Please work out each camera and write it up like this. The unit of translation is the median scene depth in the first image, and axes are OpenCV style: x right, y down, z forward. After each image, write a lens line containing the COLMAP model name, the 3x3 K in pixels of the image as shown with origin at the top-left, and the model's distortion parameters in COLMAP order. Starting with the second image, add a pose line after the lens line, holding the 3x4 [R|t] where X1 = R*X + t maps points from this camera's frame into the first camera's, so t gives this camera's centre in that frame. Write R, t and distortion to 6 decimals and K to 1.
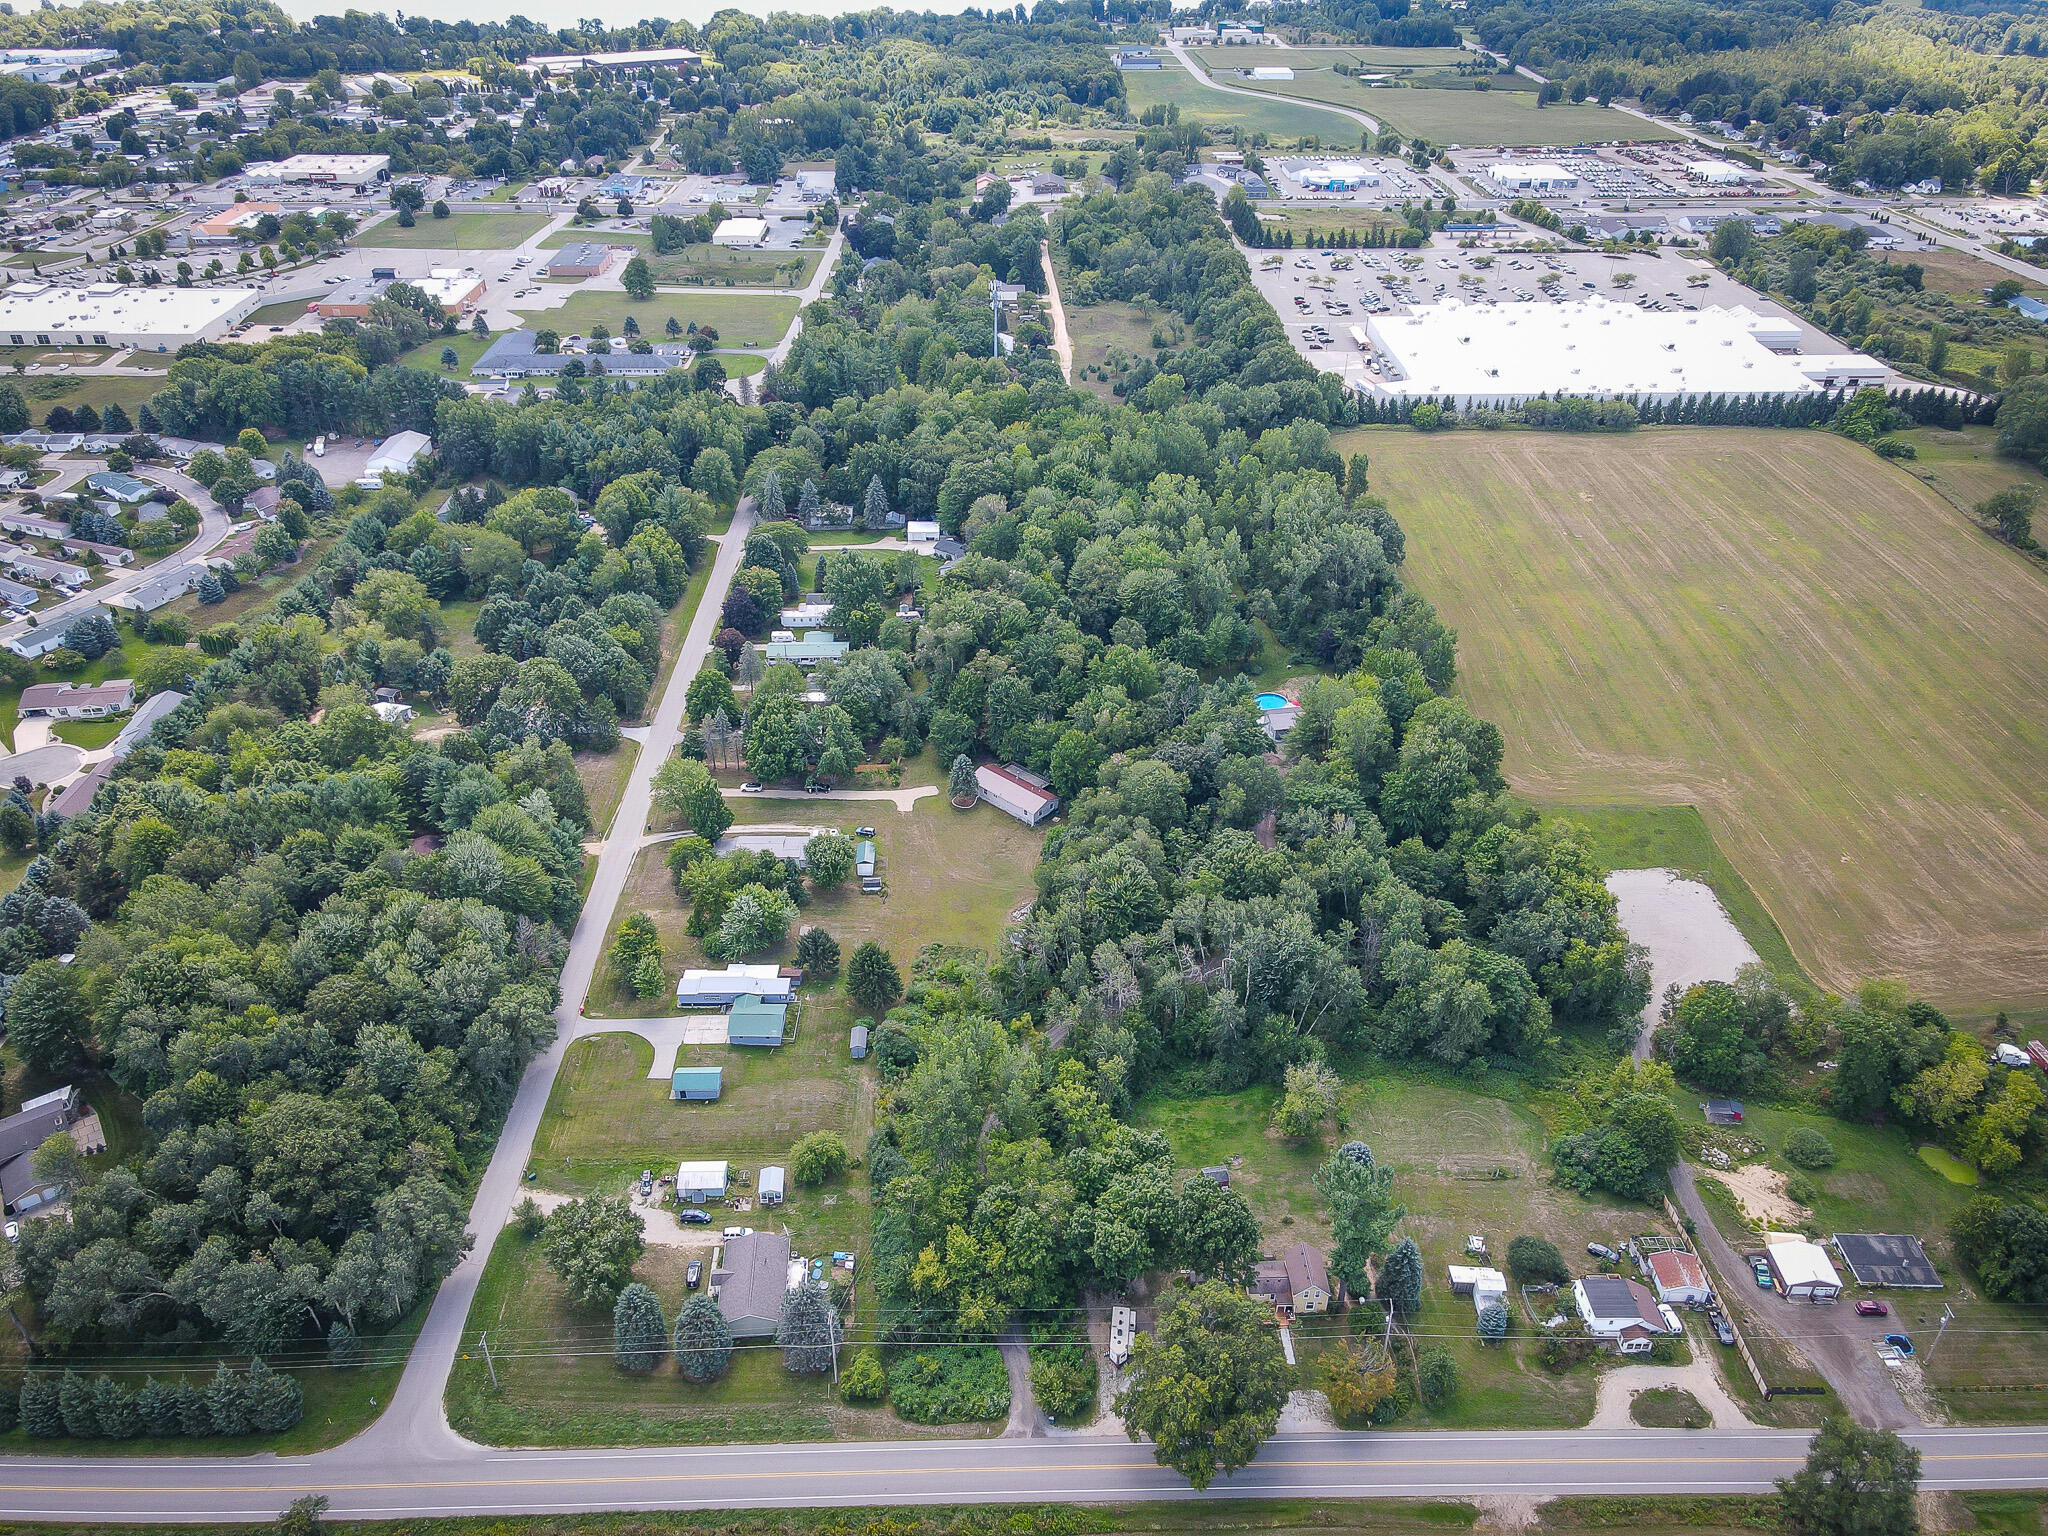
lens RADIAL K [[1497.0, 0, 1011.5], [0, 1497.0, 768.8], [0, 0, 1]] dist [0.018467, 0.007196]
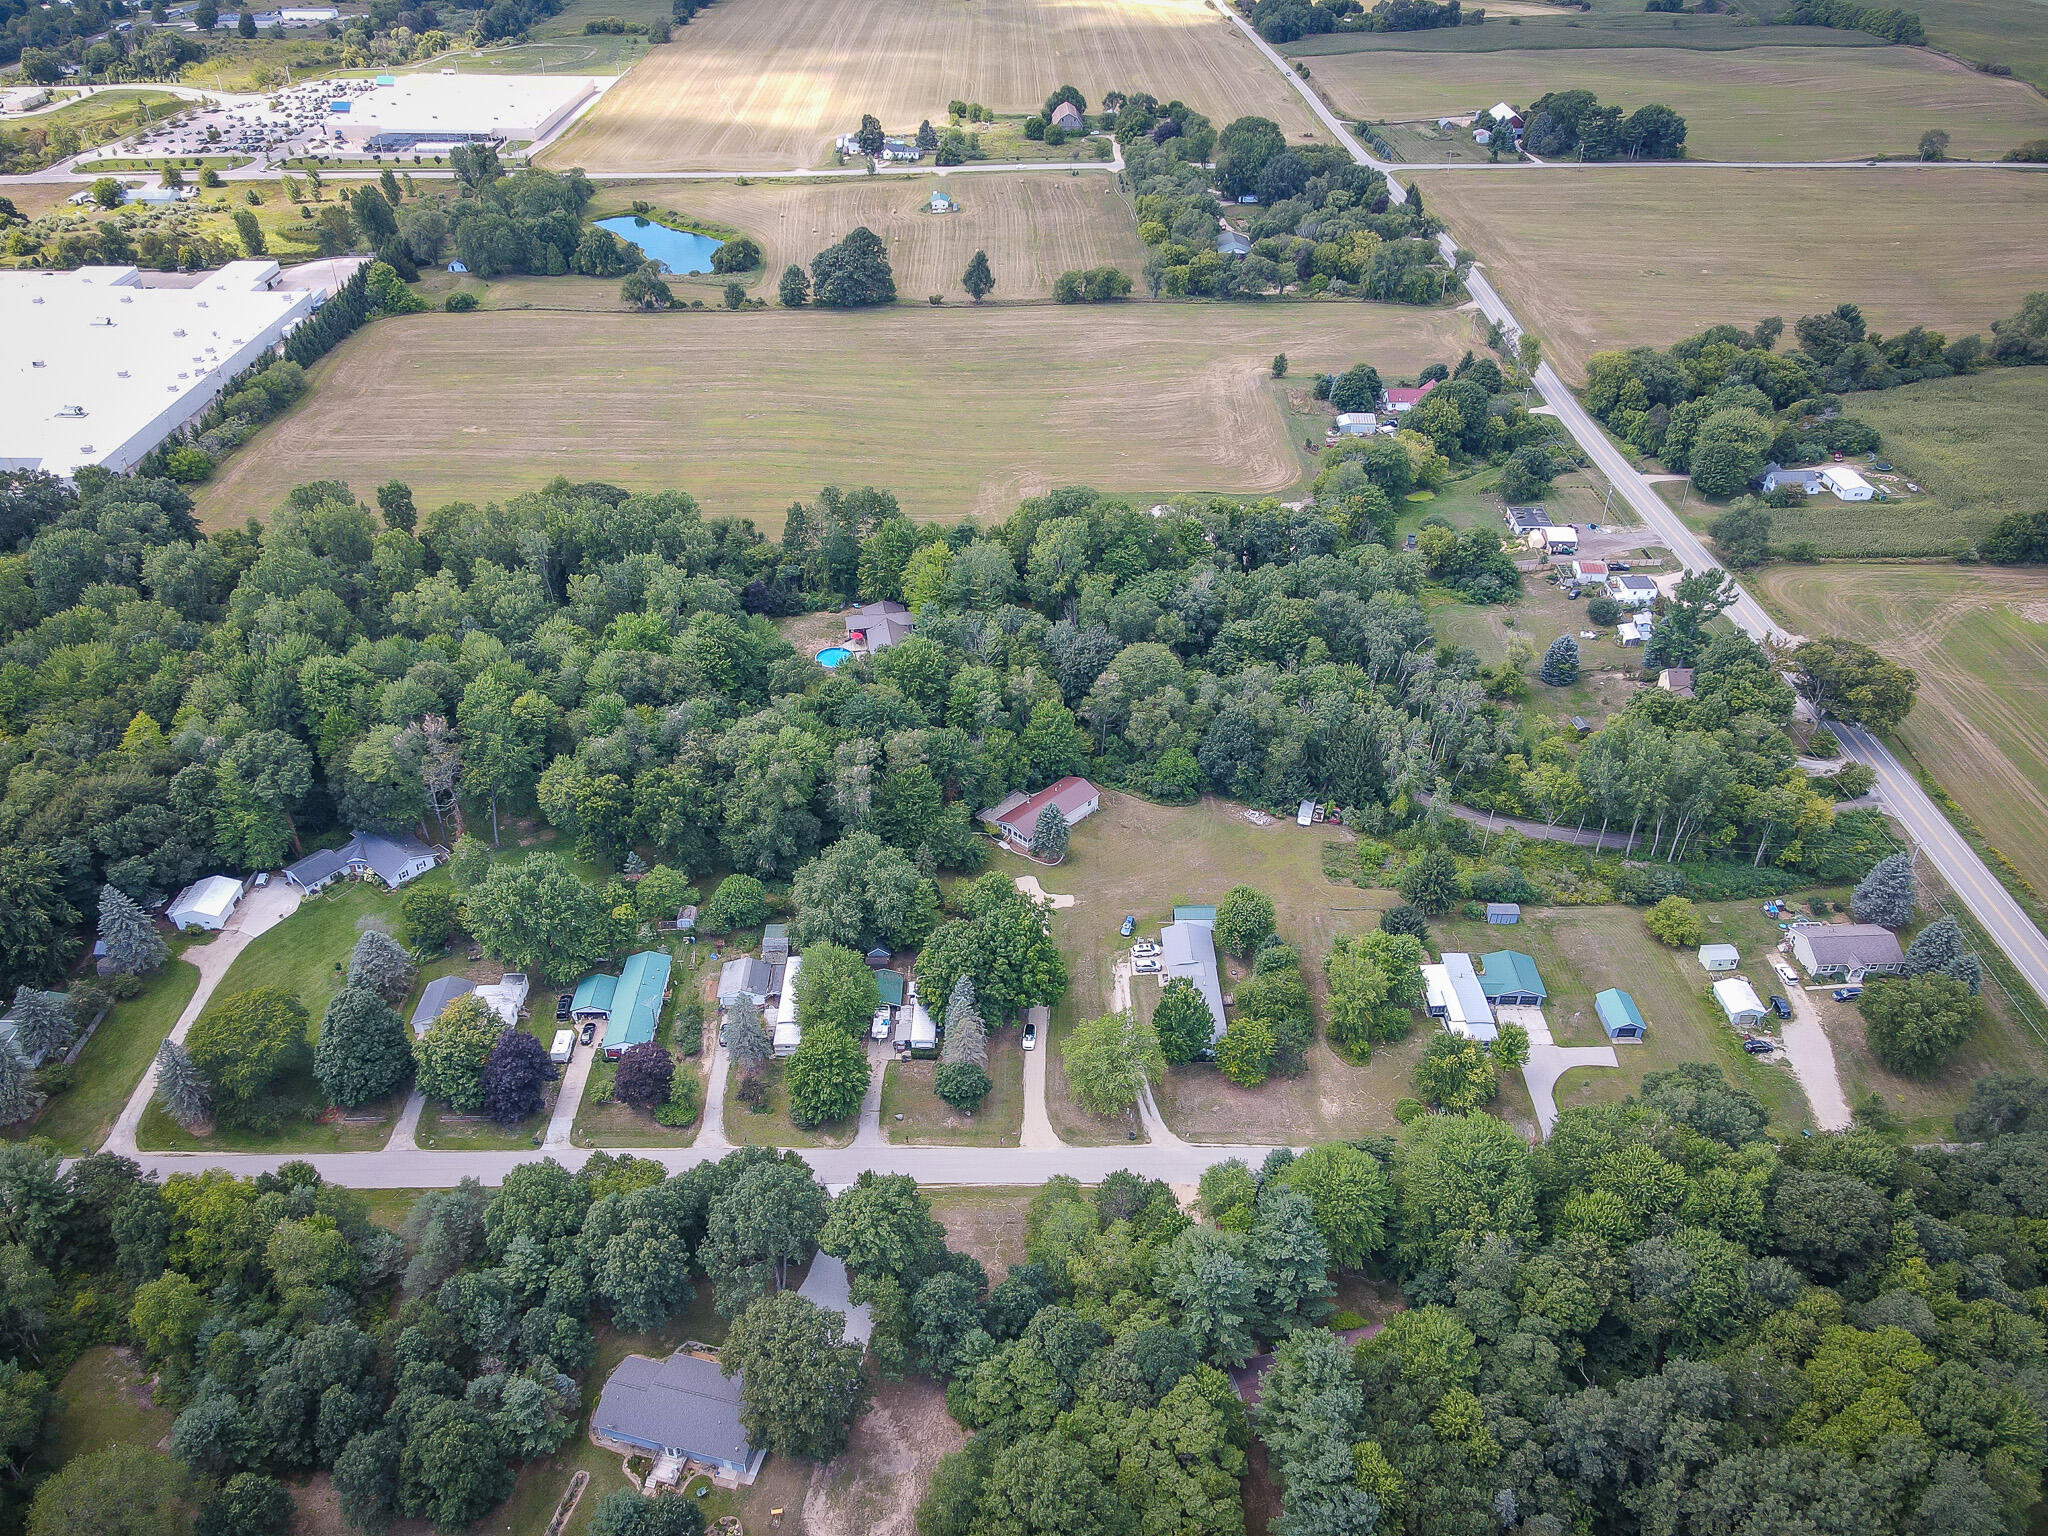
lens RADIAL K [[1497.0, 0, 1011.5], [0, 1497.0, 768.8], [0, 0, 1]] dist [0.018467, 0.007196]
pose [[0.009869, -0.570534, 0.821215, -0.627338], [0.536665, 0.695980, 0.477077, -0.383792], [-0.843738, 0.436009, 0.313054, 0.673202]]
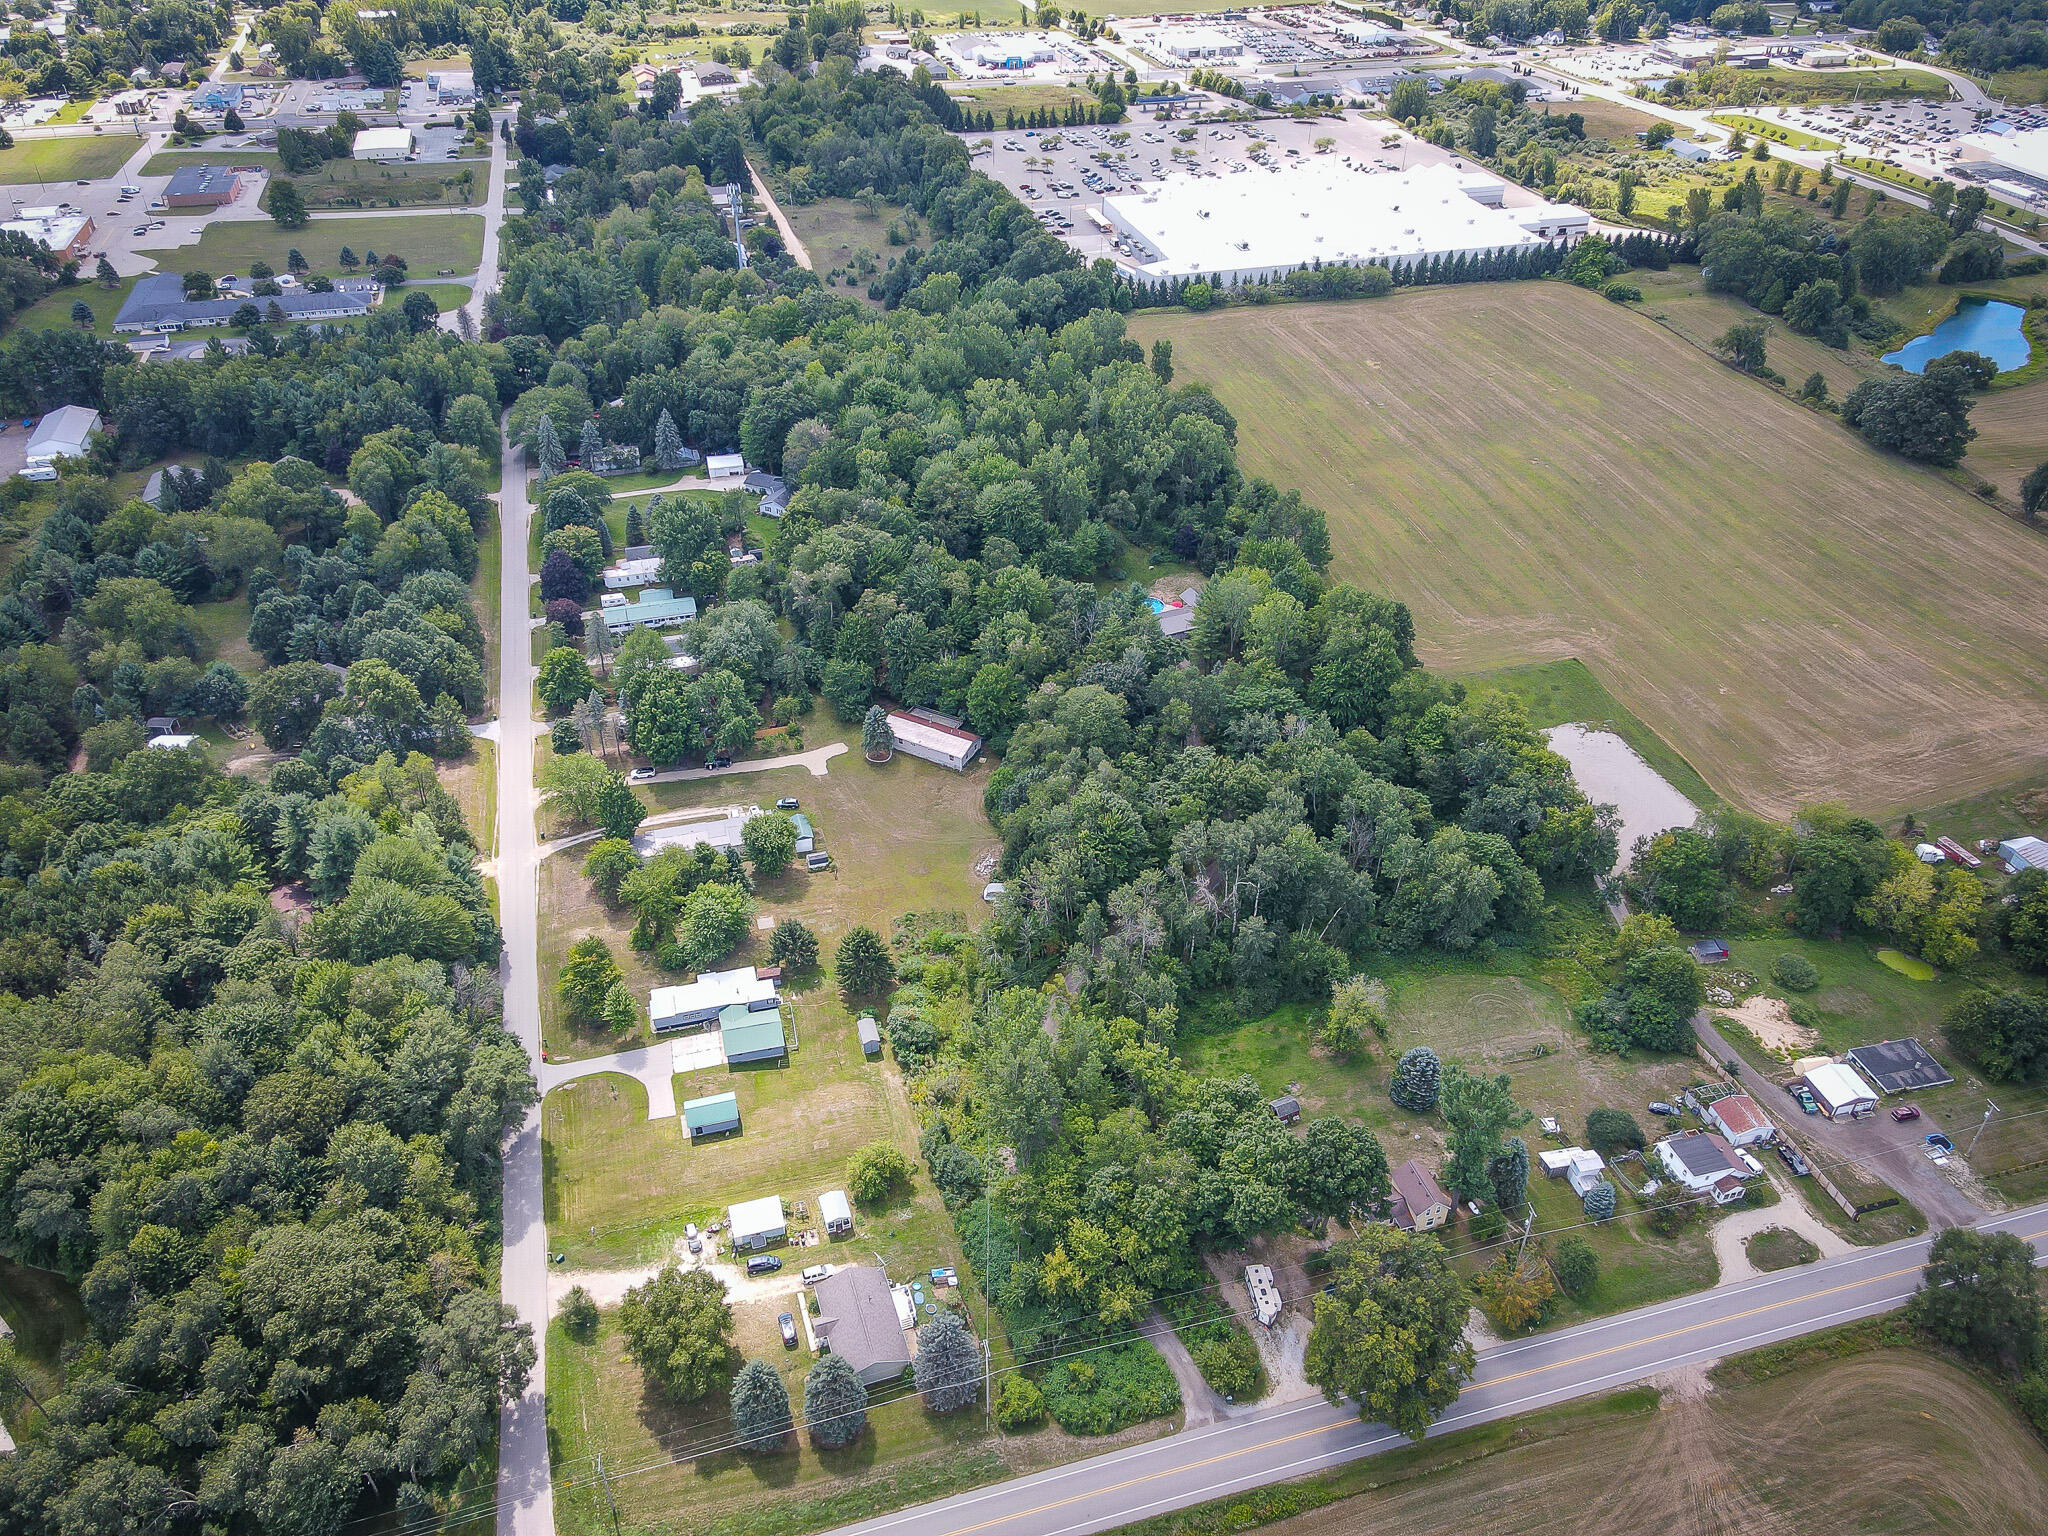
lens RADIAL K [[1497.0, 0, 1011.5], [0, 1497.0, 768.8], [0, 0, 1]] dist [0.018467, 0.007196]
pose [[0.966908, -0.145028, 0.209893, -0.136075], [0.131139, 0.988234, 0.078716, -0.029461], [-0.218840, -0.048586, 0.974550, 0.067579]]
